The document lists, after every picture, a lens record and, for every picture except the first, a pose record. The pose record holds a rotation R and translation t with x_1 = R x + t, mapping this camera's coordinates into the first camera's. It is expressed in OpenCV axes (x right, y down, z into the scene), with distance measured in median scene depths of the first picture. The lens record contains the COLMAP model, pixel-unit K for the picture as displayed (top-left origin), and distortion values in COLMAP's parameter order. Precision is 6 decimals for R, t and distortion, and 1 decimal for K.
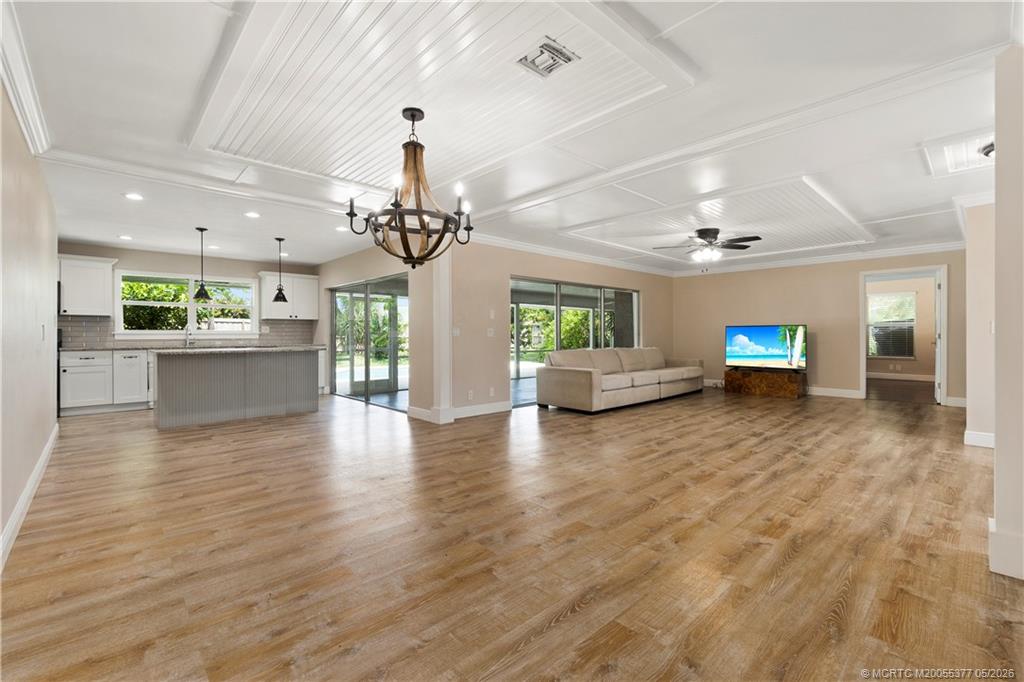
lens RADIAL K [[438.4, 0, 512.1], [0, 438.4, 334.5], [0, 0, 1]] dist [-0.001746, 0.000438]
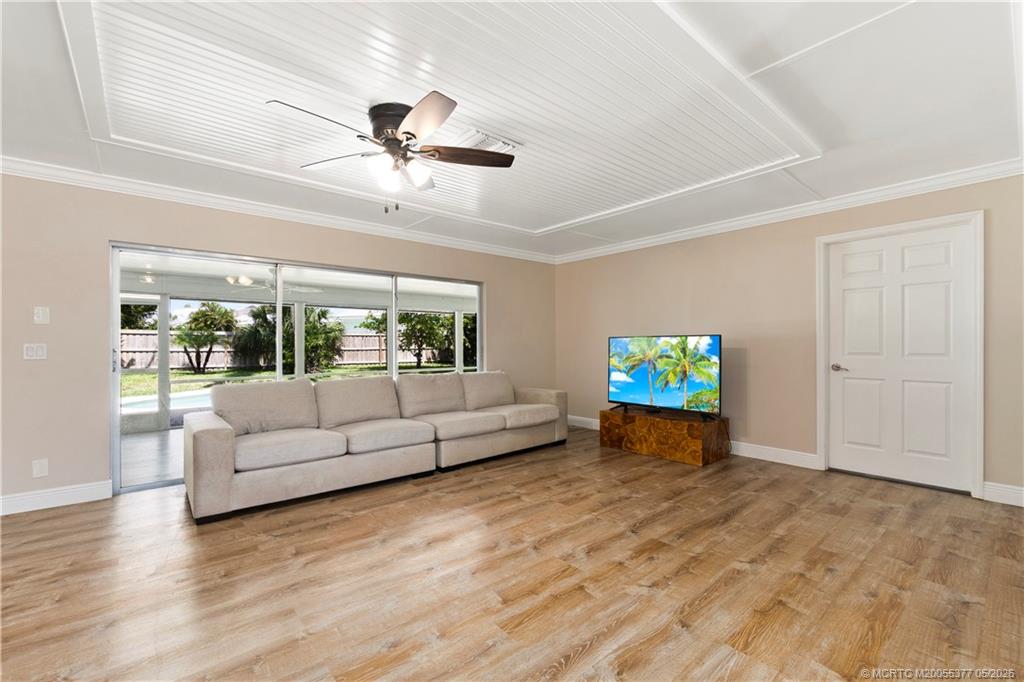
lens RADIAL K [[438.4, 0, 511.3], [0, 438.4, 347.3], [0, 0, 1]] dist [-0.001746, 0.000438]
pose [[0.999344, -0.000013, -0.036215, 0.406453], [0.000082, 0.999998, 0.001880, -0.006173], [0.036215, -0.001882, 0.999342, 0.412919]]
